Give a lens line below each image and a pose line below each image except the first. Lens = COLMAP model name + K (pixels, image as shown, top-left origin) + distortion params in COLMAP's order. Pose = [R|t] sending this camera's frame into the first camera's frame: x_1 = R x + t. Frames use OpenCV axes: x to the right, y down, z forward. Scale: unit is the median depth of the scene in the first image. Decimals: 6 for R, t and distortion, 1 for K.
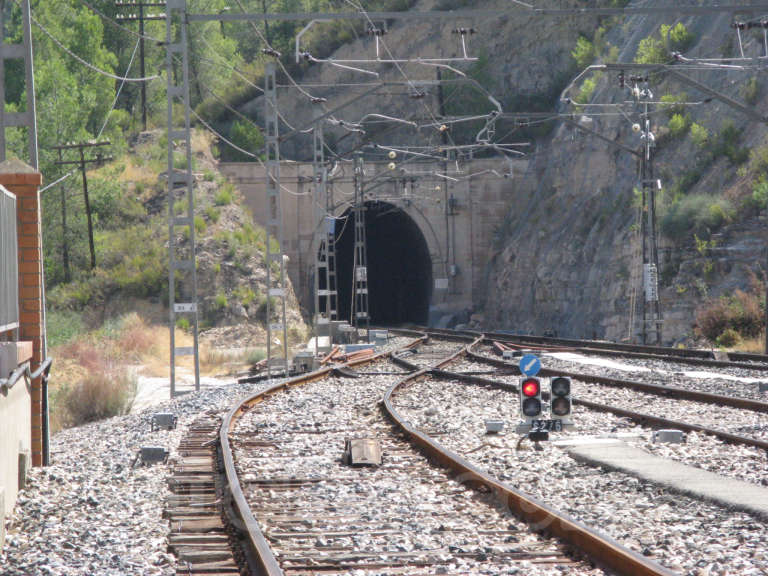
lens RADIAL K [[4428.9, 0, 384.0], [0, 4428.9, 288.0], [0, 0, 1]] dist [1.448355, 0.297712]
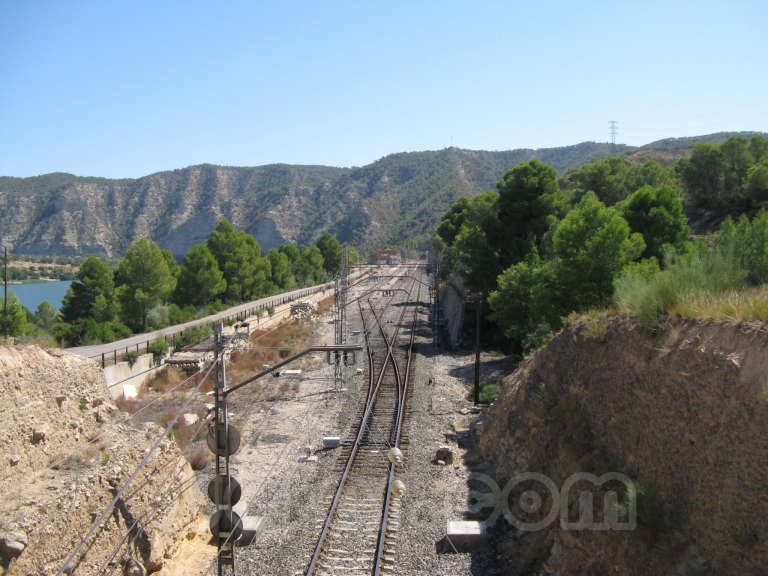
lens RADIAL K [[787.5, 0, 384.0], [0, 787.5, 288.0], [0, 0, 1]] dist [-0.200028, 0.214875]
pose [[0.994014, 0.013077, -0.108469, 0.243478], [-0.007144, 0.998466, 0.054910, -0.064271], [0.109021, -0.053806, 0.992582, -3.079829]]
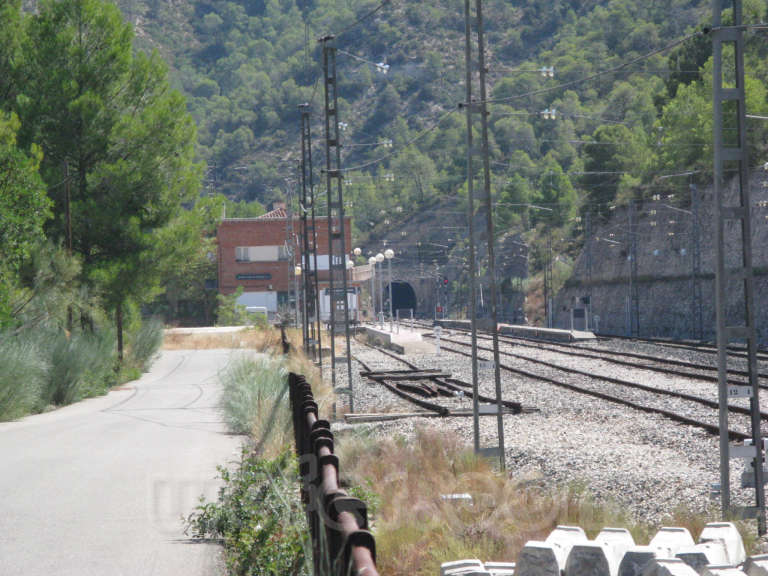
lens RADIAL K [[4428.9, 0, 384.0], [0, 4428.9, 288.0], [0, 0, 1]] dist [1.448355, 0.297712]
pose [[0.999416, -0.011256, -0.032271, 0.104119], [0.011367, 0.999930, 0.003239, -0.024827], [0.032232, -0.003604, 0.999474, -2.589550]]
